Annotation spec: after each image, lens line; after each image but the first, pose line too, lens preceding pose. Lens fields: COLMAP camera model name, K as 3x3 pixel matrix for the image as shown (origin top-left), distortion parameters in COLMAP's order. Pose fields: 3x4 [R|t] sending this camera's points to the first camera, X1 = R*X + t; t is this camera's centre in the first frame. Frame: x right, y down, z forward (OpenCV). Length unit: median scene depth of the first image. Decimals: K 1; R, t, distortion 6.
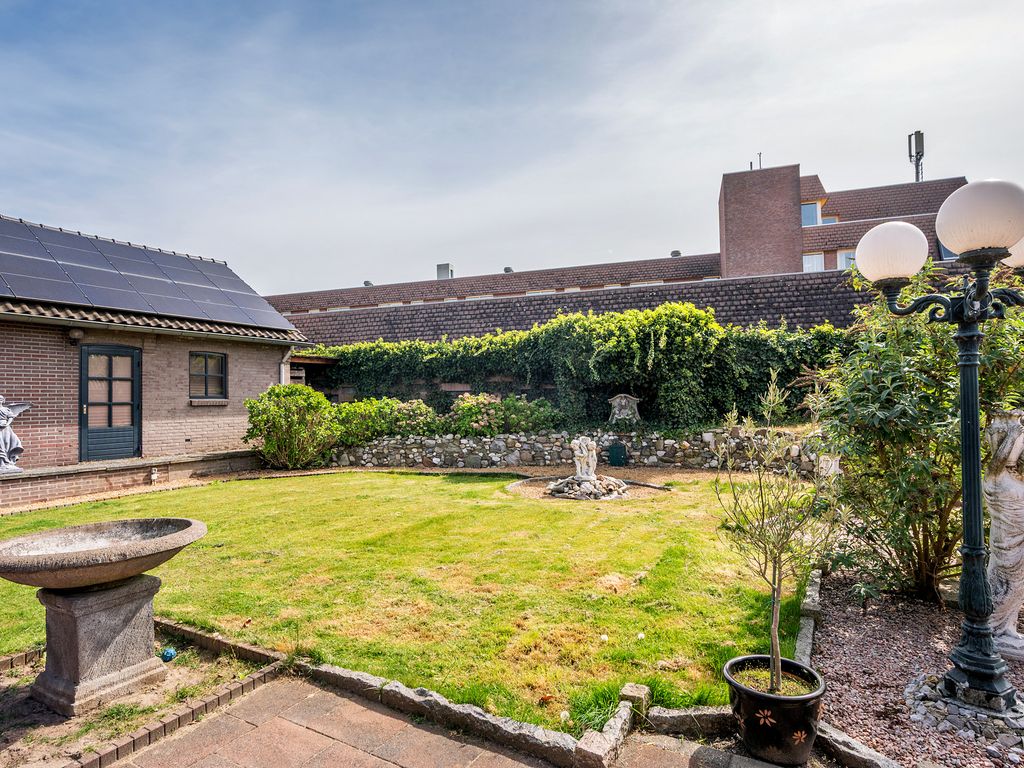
lens RADIAL K [[558.4, 0, 518.8], [0, 558.4, 387.1], [0, 0, 1]] dist [0.007150, -0.001226]
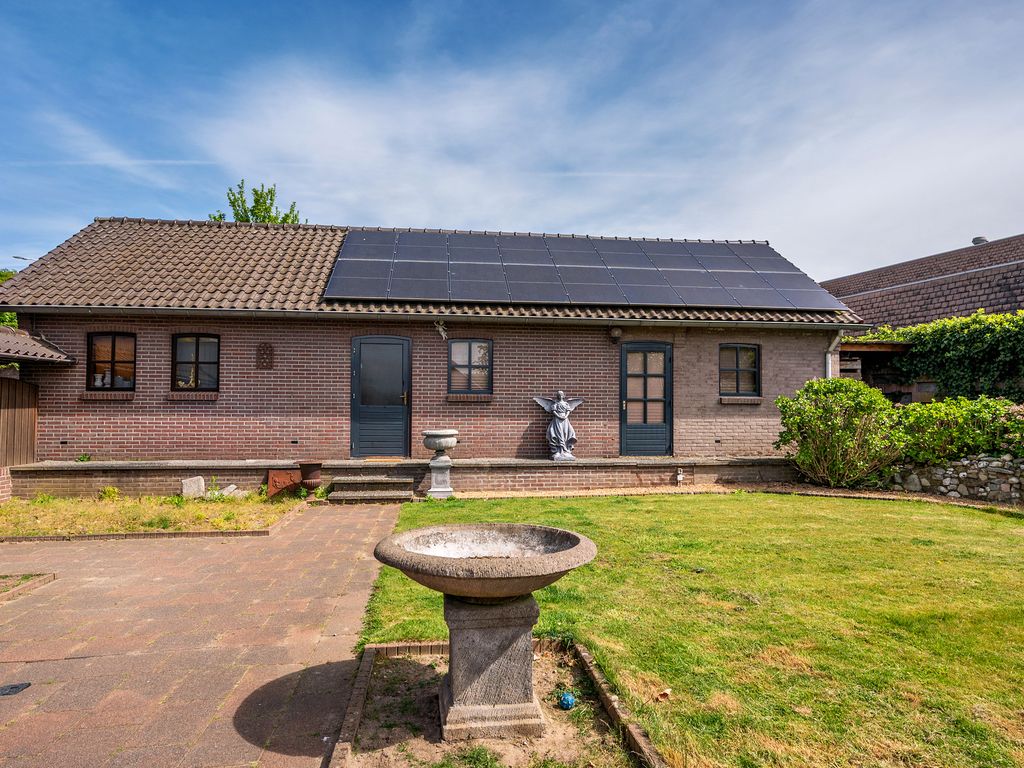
lens RADIAL K [[626.1, 0, 505.6], [0, 626.1, 392.1], [0, 0, 1]] dist [0.000156, -0.000831]
pose [[0.604414, -0.000257, -0.796670, 0.013642], [0.006414, 0.999969, 0.004543, 0.008917], [0.796645, -0.007856, 0.604397, 0.128864]]
